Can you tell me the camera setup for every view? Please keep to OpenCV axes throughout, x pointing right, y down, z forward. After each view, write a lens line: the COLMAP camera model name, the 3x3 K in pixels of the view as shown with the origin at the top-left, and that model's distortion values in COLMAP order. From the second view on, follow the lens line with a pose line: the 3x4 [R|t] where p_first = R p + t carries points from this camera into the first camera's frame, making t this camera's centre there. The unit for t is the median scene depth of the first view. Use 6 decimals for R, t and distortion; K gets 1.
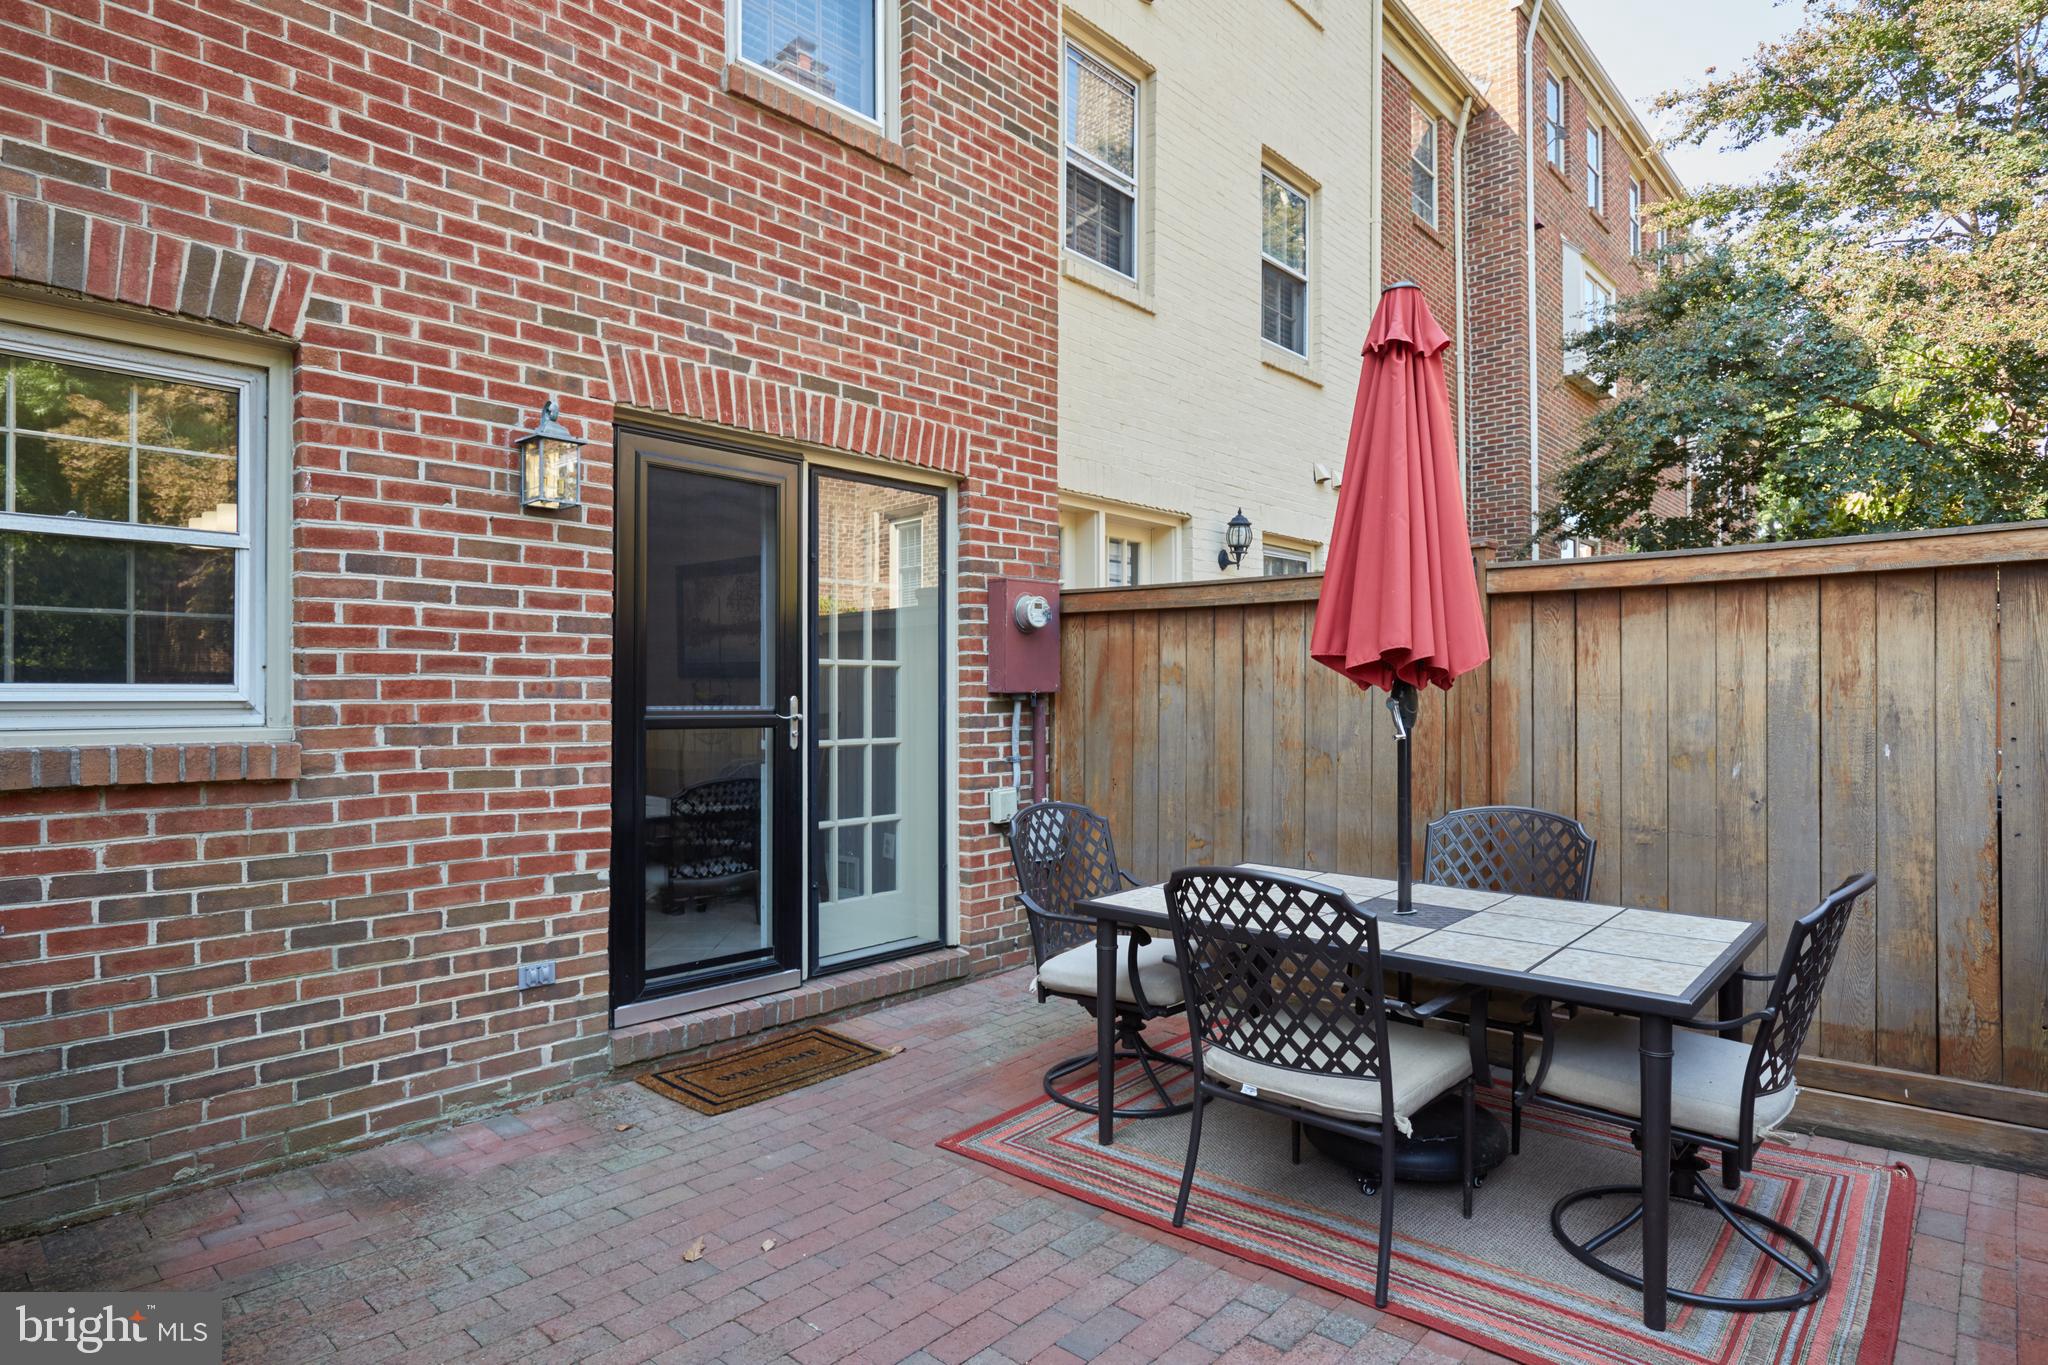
lens RADIAL K [[1118.2, 0, 1033.9], [0, 1118.2, 687.6], [0, 0, 1]] dist [-0.014816, -0.000651]
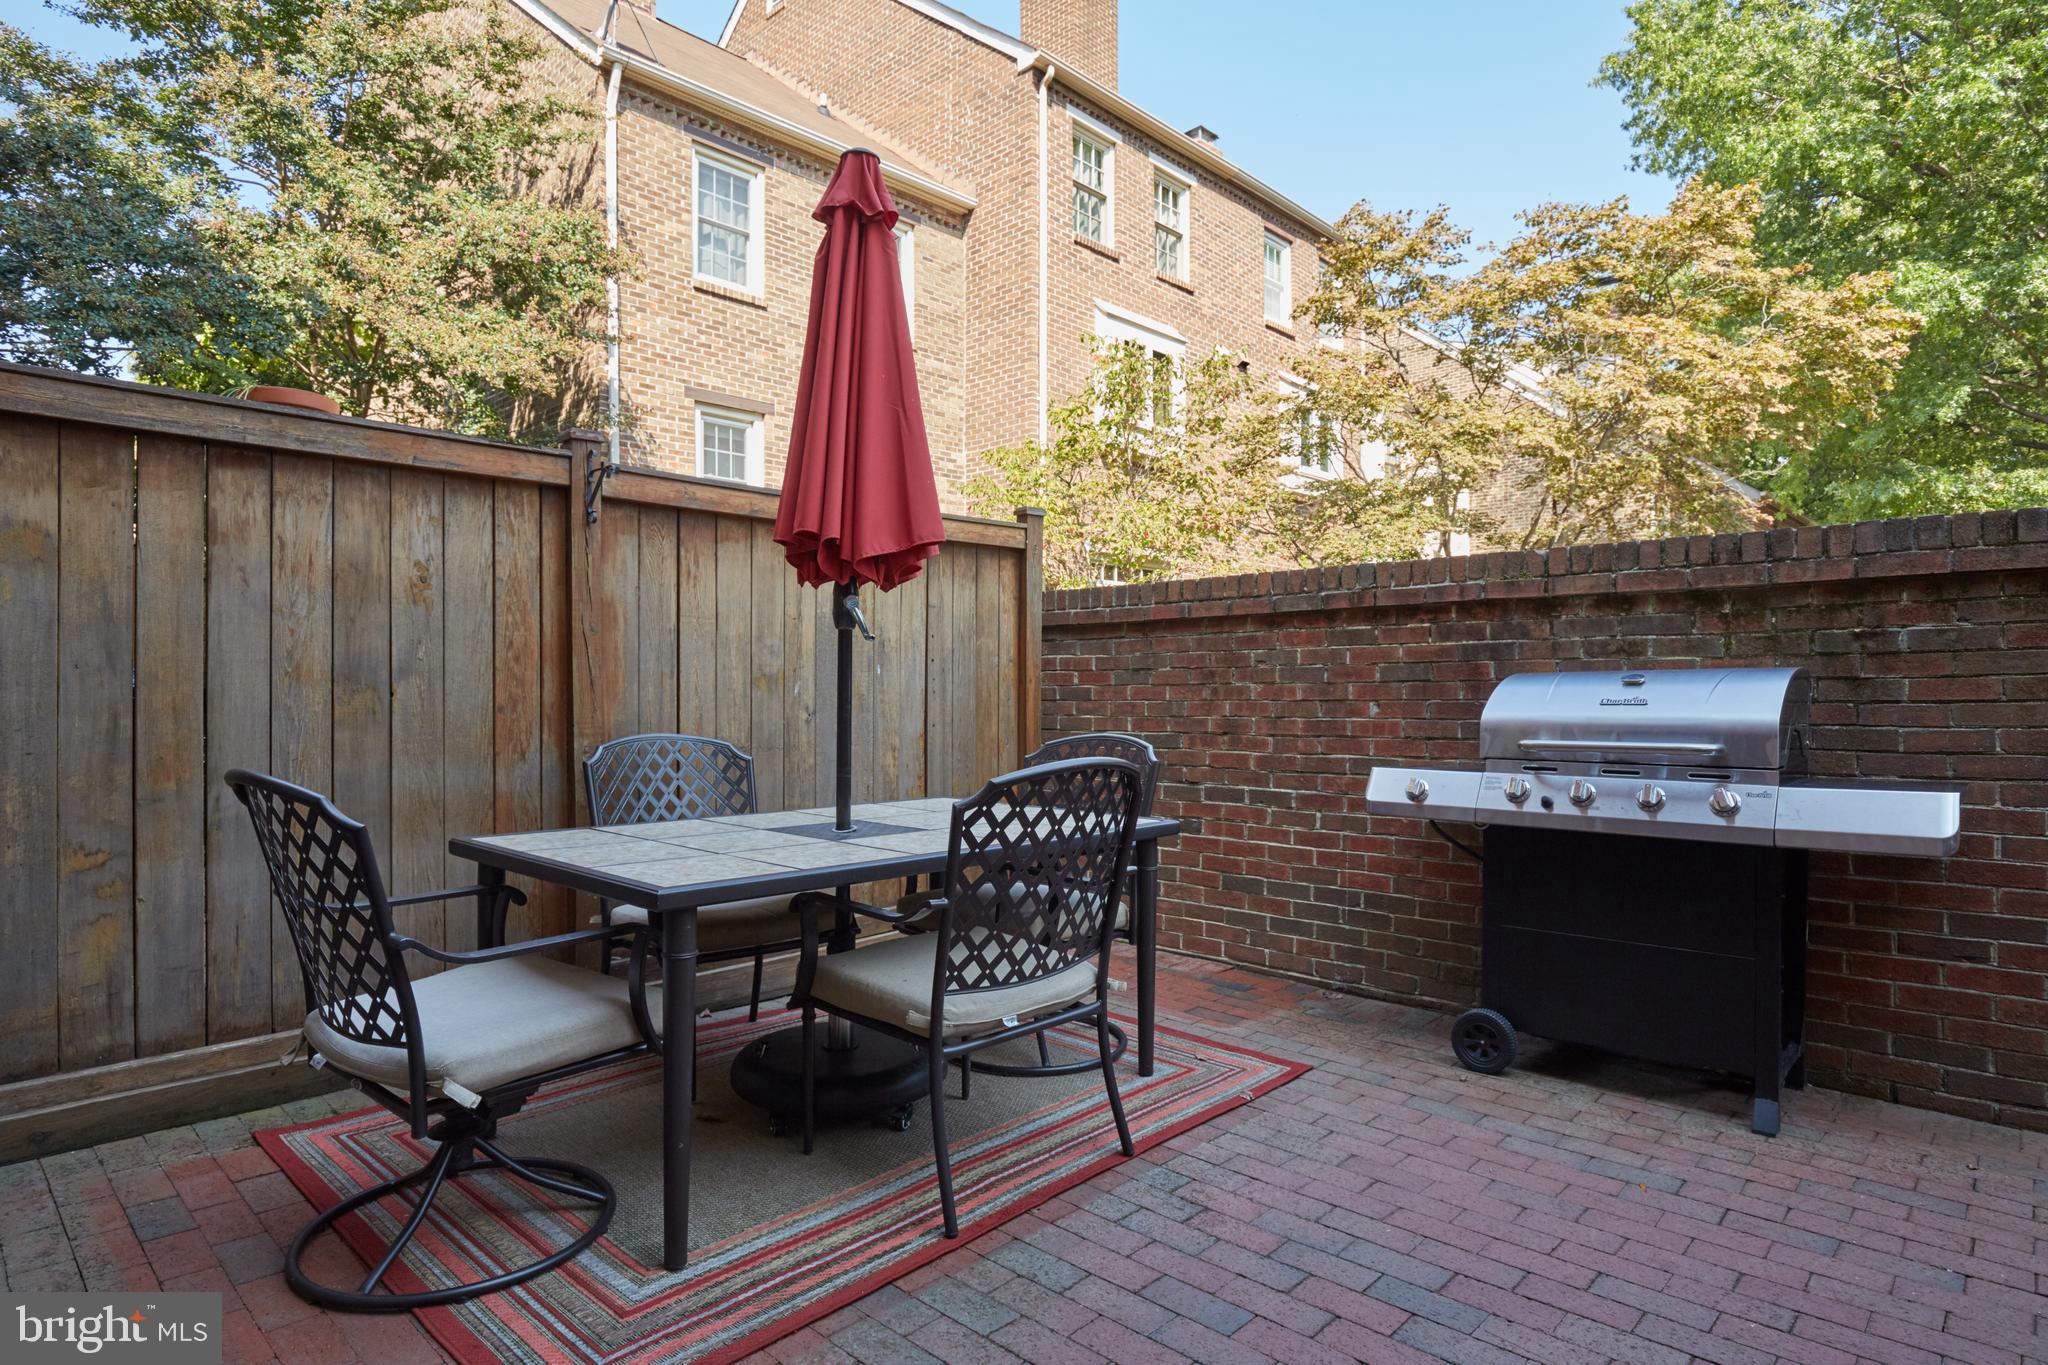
lens RADIAL K [[1118.2, 0, 1032.9], [0, 1118.2, 687.3], [0, 0, 1]] dist [-0.014816, -0.000651]
pose [[0.020841, -0.000957, 0.999782, -0.517092], [-0.008449, 0.999964, 0.001133, 0.069130], [-0.999747, -0.008471, 0.020832, 0.720994]]
